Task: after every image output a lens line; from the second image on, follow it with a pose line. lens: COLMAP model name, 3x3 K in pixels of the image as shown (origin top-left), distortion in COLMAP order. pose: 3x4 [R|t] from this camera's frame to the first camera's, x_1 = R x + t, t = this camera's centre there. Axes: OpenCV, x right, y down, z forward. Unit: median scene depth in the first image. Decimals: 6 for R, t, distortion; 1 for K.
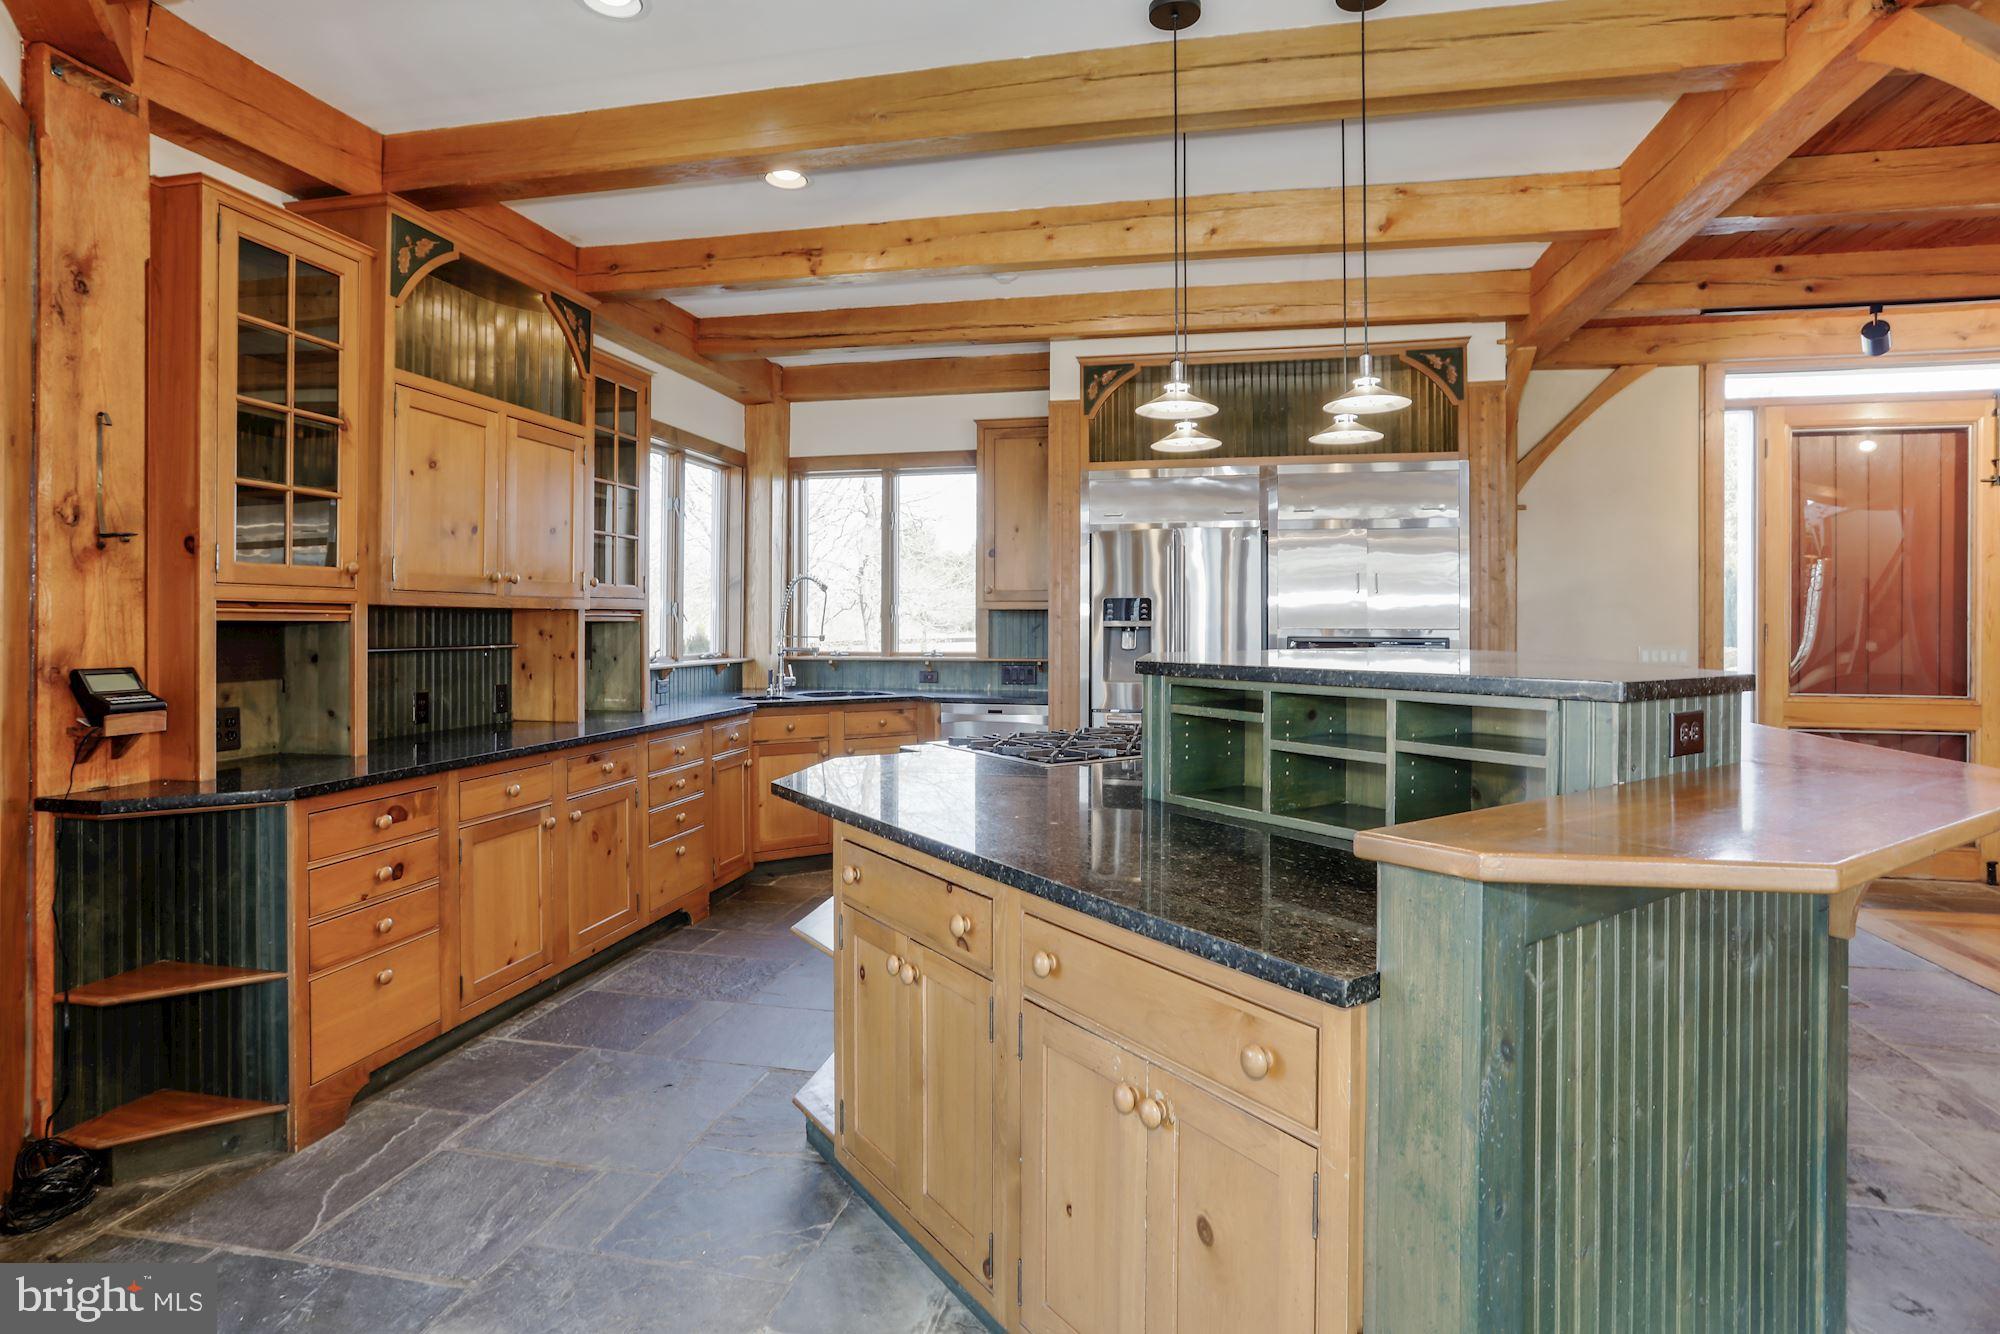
lens RADIAL K [[1018.3, 0, 1005.5], [0, 1018.3, 588.5], [0, 0, 1]] dist [-0.079851, 0.034473]
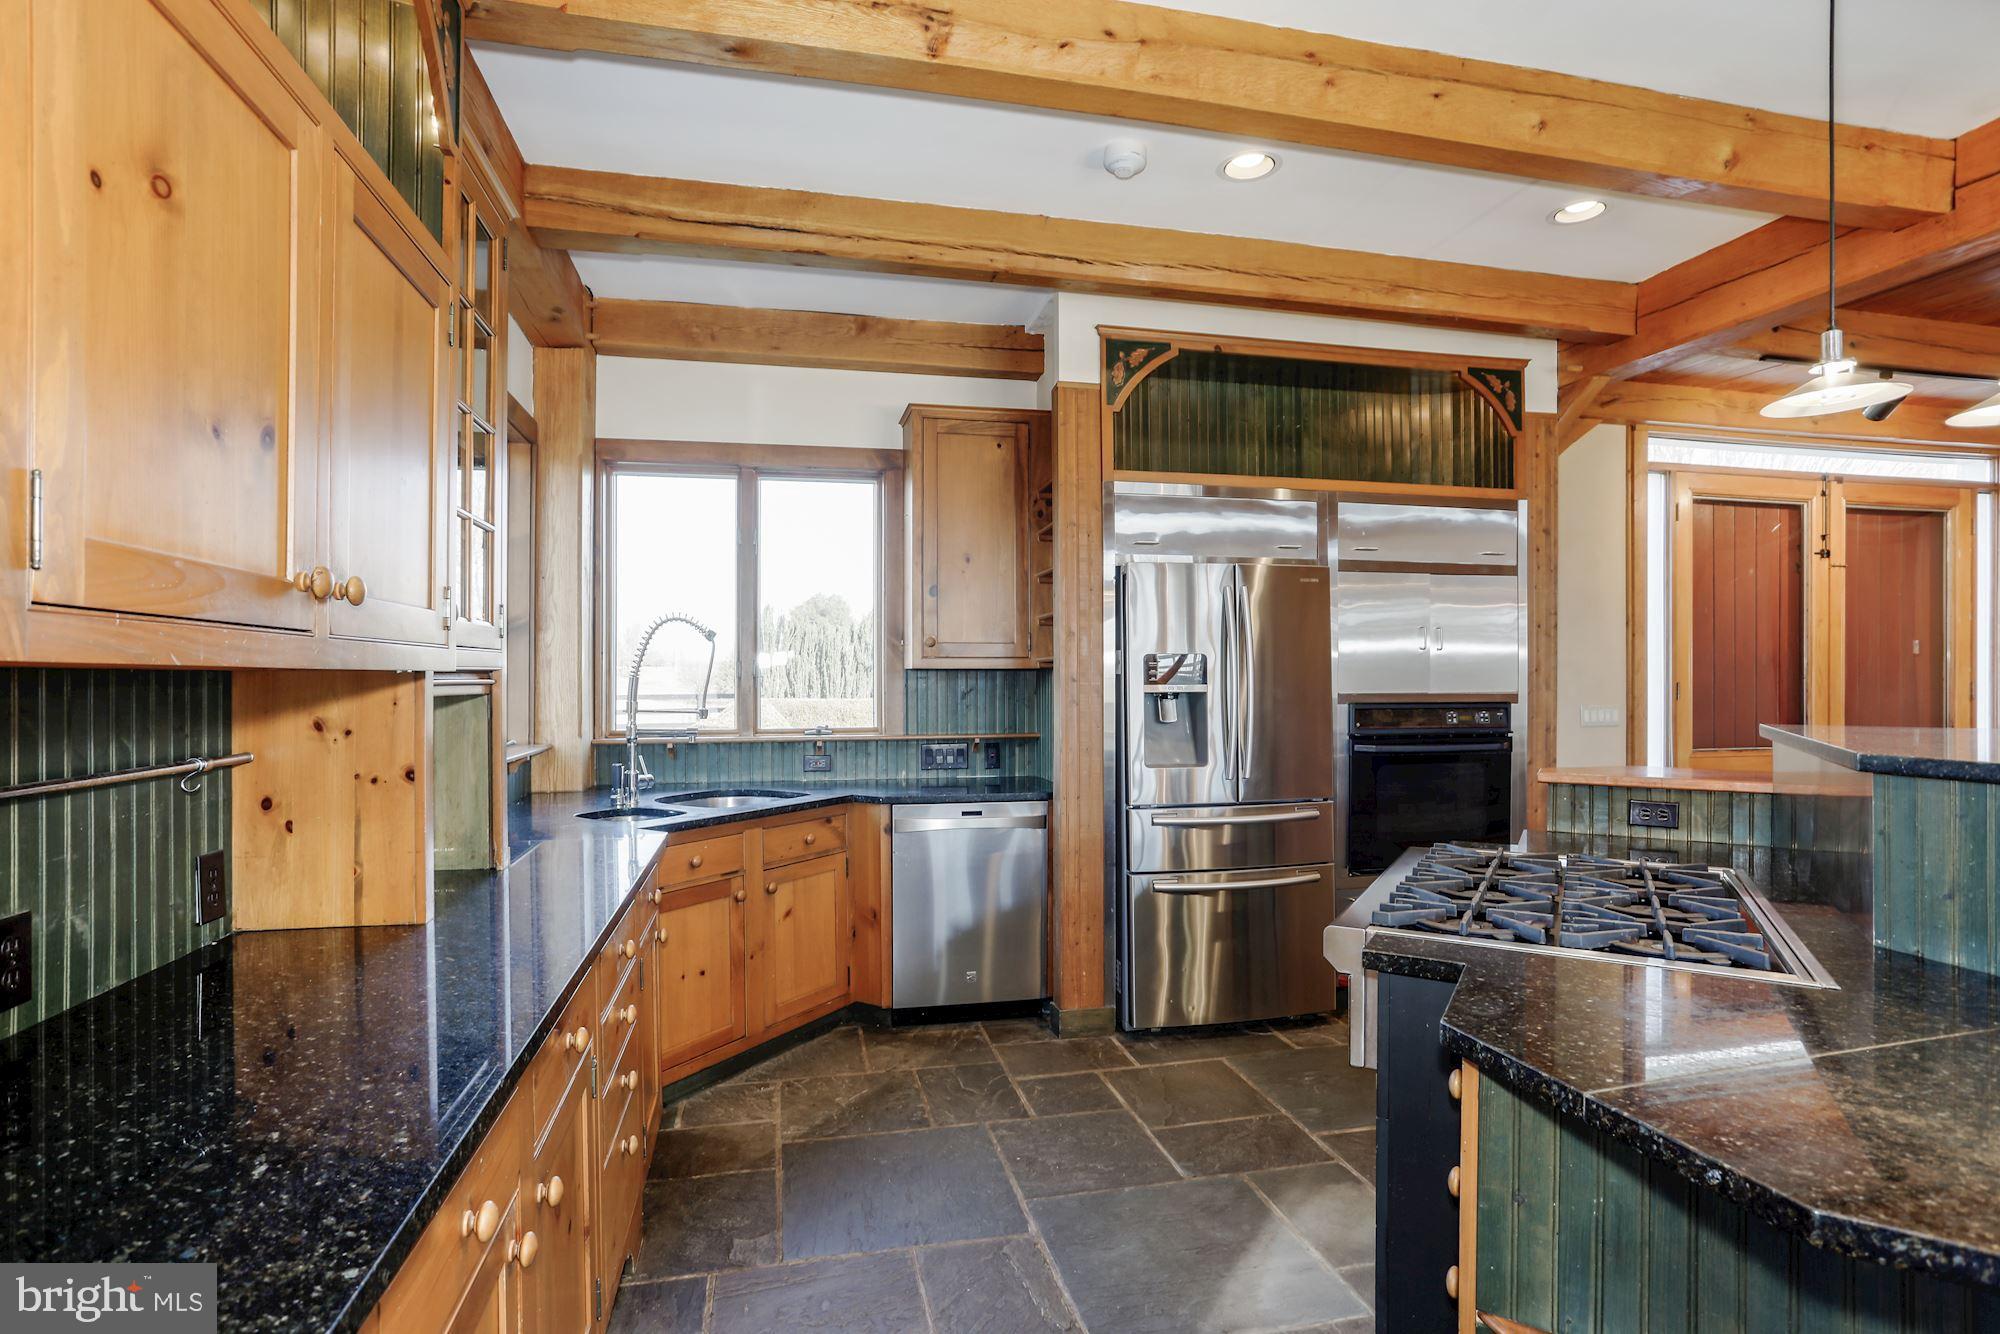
lens RADIAL K [[972.2, 0, 1000.0], [0, 972.2, 667.0], [0, 0, 1]] dist [-0.066061, 0.032661]
pose [[0.908968, -0.000544, 0.416865, -0.286052], [-0.007392, 0.999821, 0.017422, 0.007247], [-0.416800, -0.018917, 0.908801, 0.393248]]
